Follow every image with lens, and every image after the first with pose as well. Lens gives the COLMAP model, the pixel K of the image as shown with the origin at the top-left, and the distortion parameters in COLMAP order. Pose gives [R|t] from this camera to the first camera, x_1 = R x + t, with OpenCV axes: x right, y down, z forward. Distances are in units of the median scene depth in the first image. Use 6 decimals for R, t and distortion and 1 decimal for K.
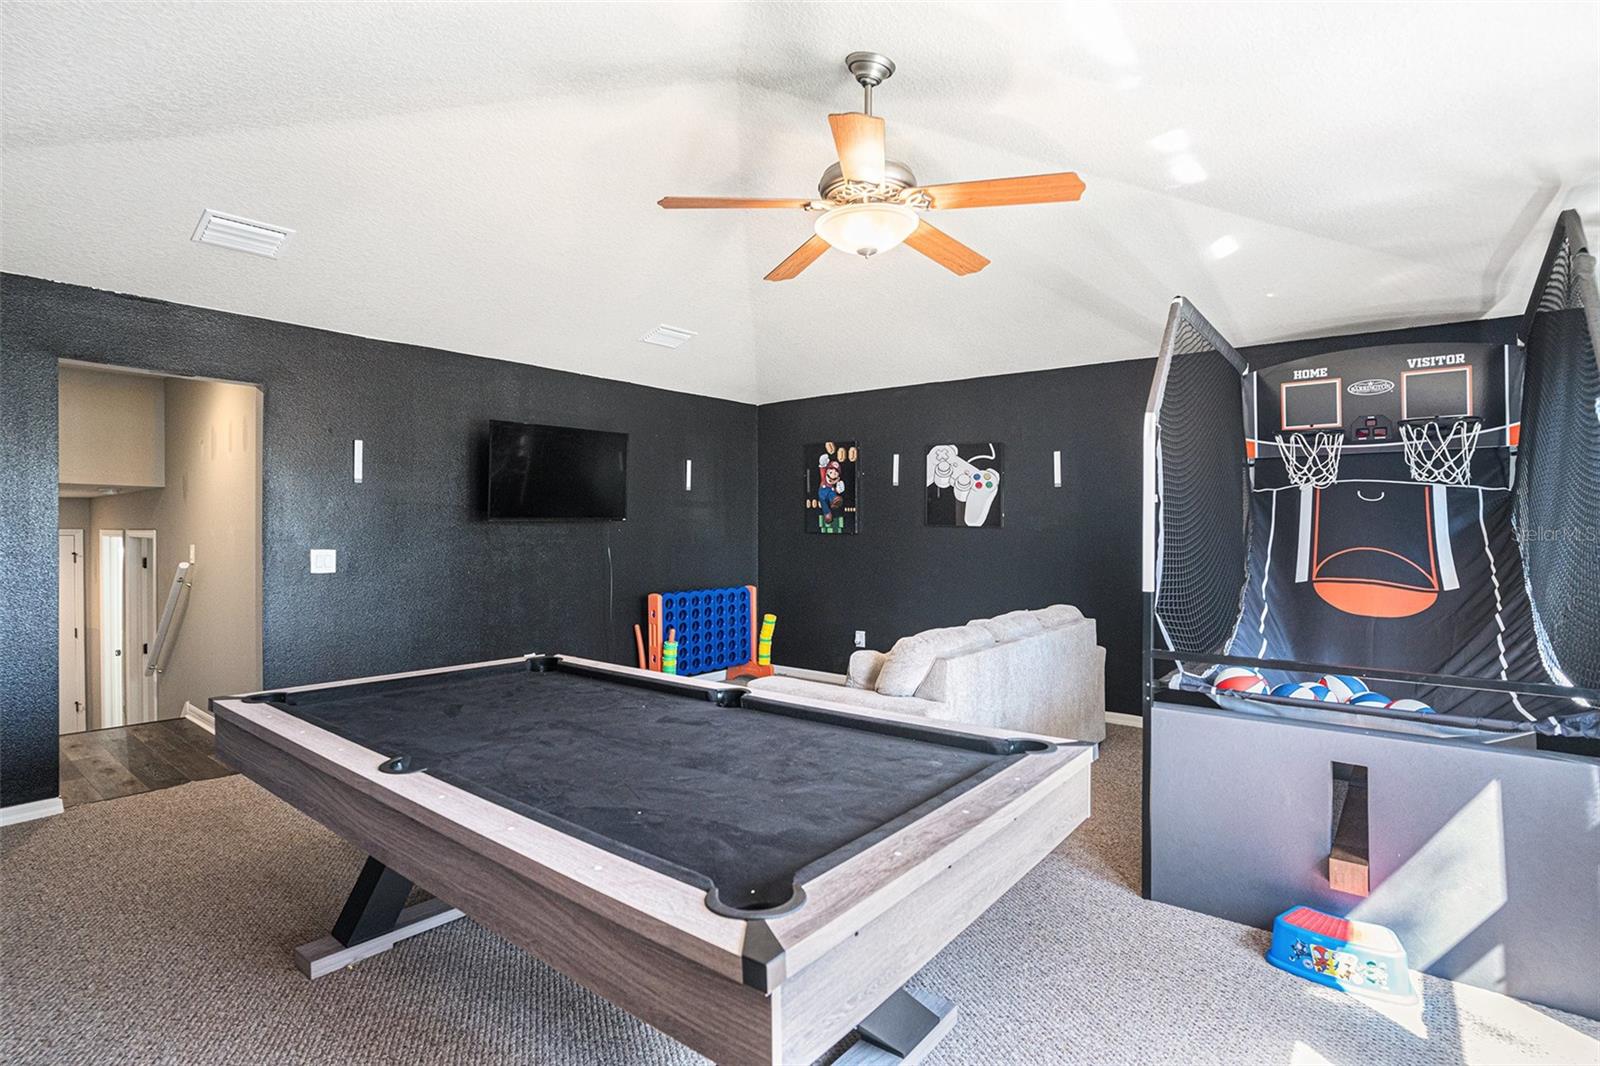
lens RADIAL K [[785.1, 0, 781.3], [0, 785.1, 528.0], [0, 0, 1]] dist [-0.061677, 0.000223]
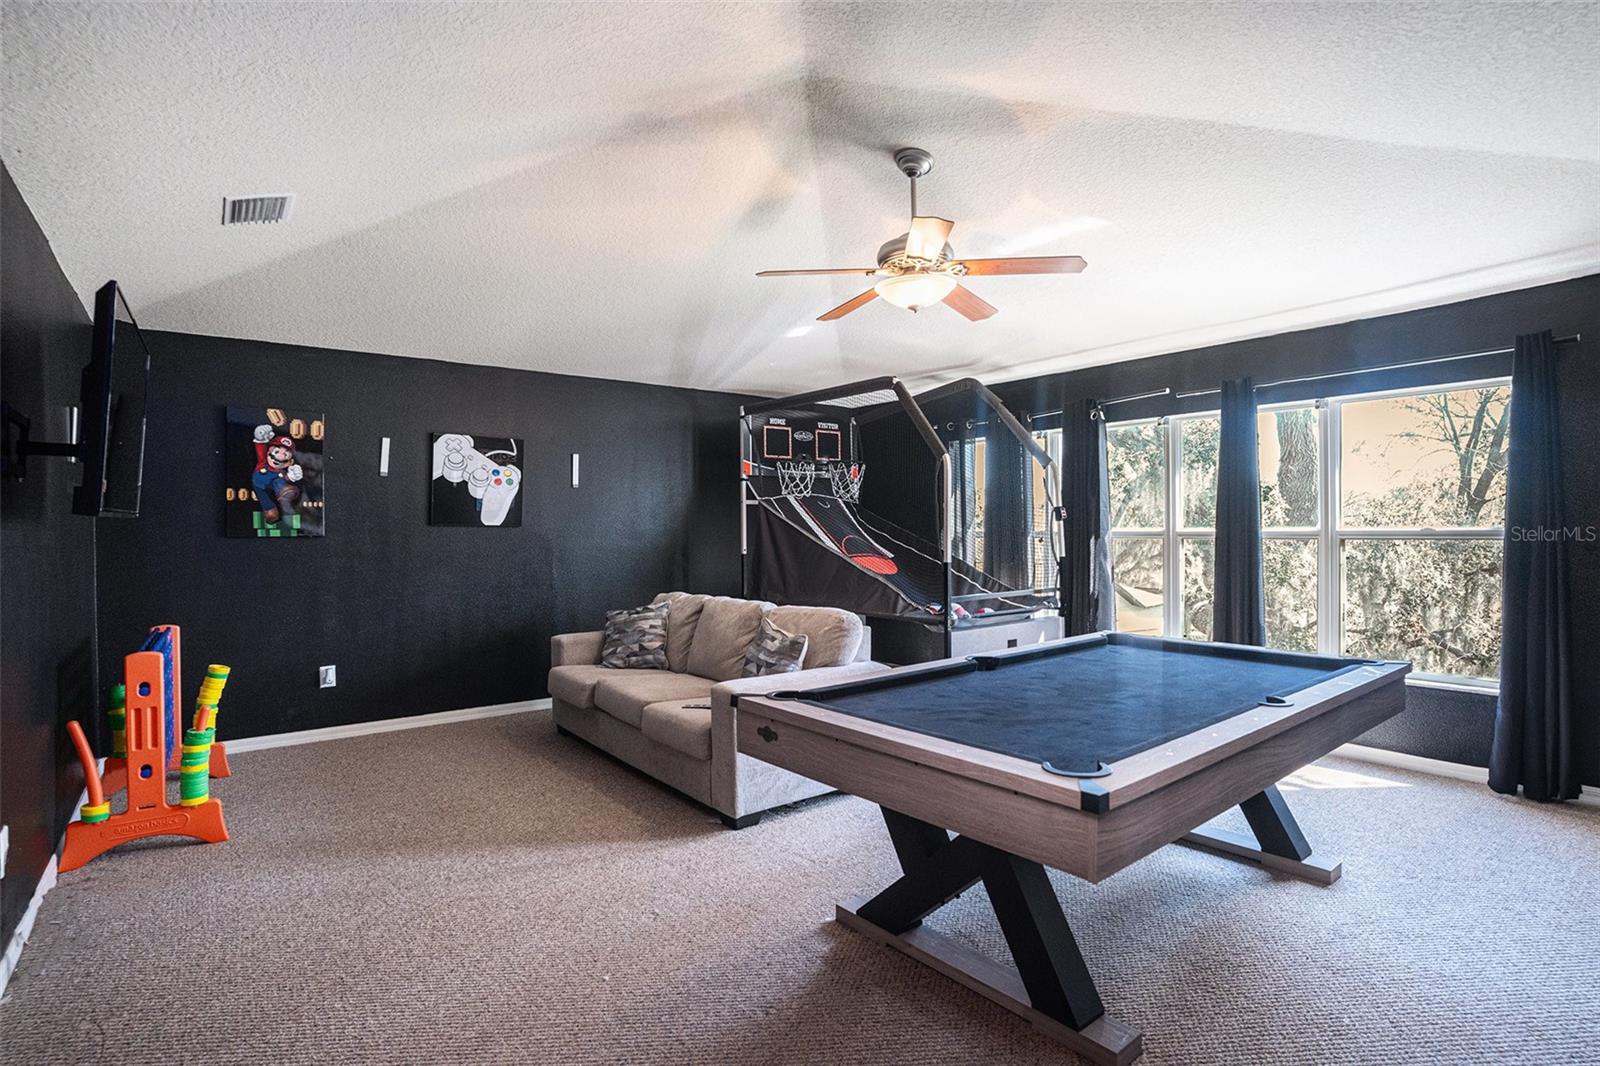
lens RADIAL K [[785.1, 0, 781.3], [0, 785.1, 528.0], [0, 0, 1]] dist [-0.061677, 0.000223]
pose [[0.216110, -0.010470, 0.976313, -0.560795], [0.009178, 0.999920, 0.008692, -0.003674], [-0.976326, 0.007082, 0.216189, 0.441939]]
